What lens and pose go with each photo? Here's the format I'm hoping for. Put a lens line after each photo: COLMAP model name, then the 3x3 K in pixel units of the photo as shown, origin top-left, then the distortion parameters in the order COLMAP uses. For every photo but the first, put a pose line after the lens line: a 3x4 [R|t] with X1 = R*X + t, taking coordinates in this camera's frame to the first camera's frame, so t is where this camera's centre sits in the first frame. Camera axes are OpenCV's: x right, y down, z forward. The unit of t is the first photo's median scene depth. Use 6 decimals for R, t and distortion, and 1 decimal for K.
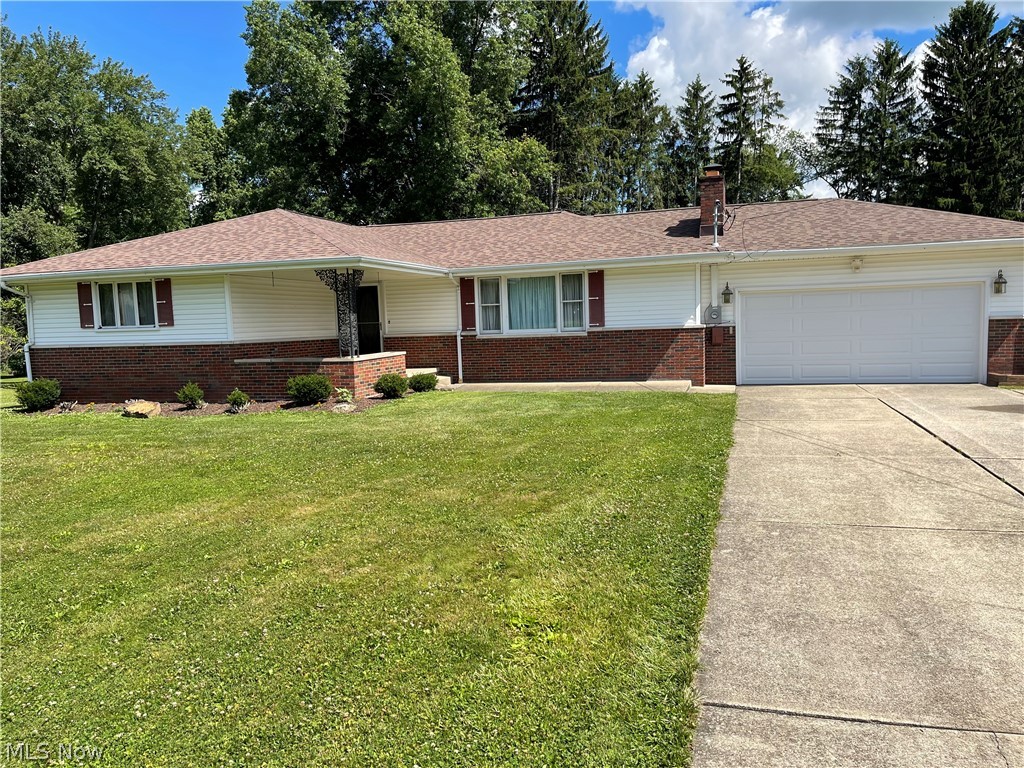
lens RADIAL K [[778.2, 0, 512.0], [0, 778.2, 384.0], [0, 0, 1]] dist [0.066035, -0.094140]
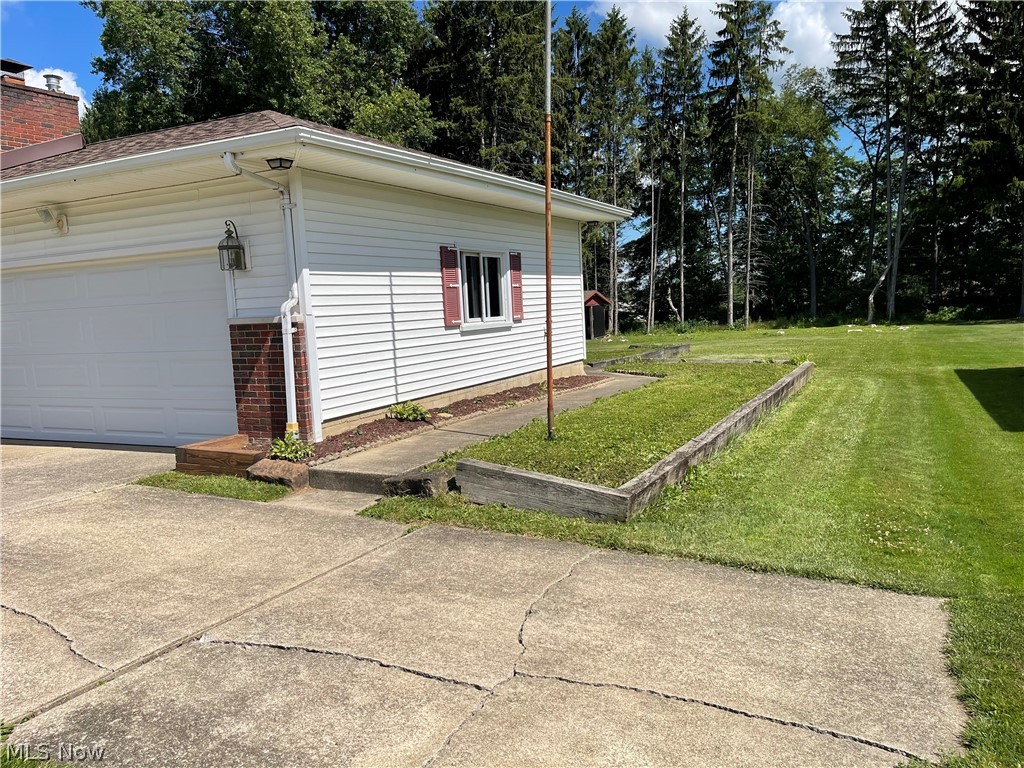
lens RADIAL K [[778.2, 0, 512.0], [0, 778.2, 384.0], [0, 0, 1]] dist [0.066035, -0.094140]
pose [[0.985001, 0.001550, -0.172539, 0.737768], [0.002863, 0.999675, 0.025324, -0.049208], [0.172523, -0.025438, 0.984677, 0.476561]]
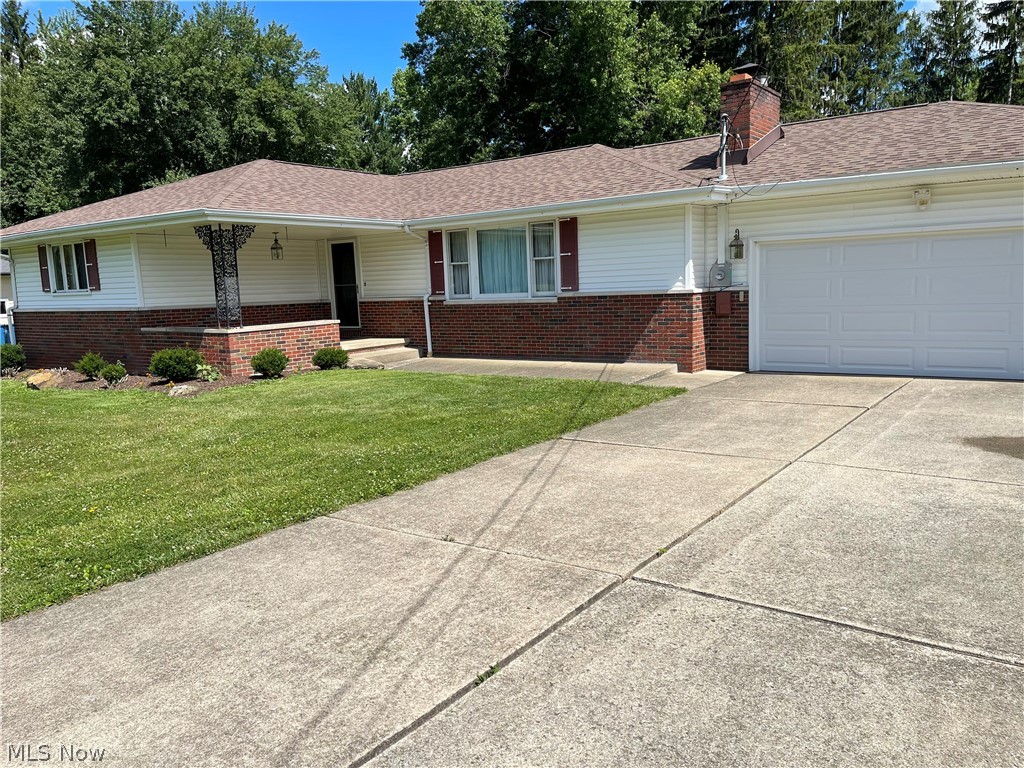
lens RADIAL K [[778.2, 0, 512.0], [0, 778.2, 384.0], [0, 0, 1]] dist [0.066035, -0.094140]
pose [[0.945054, 0.040021, -0.324455, 0.297844], [-0.020666, 0.997807, 0.062883, -0.027171], [0.326260, -0.052723, 0.943809, 0.229314]]
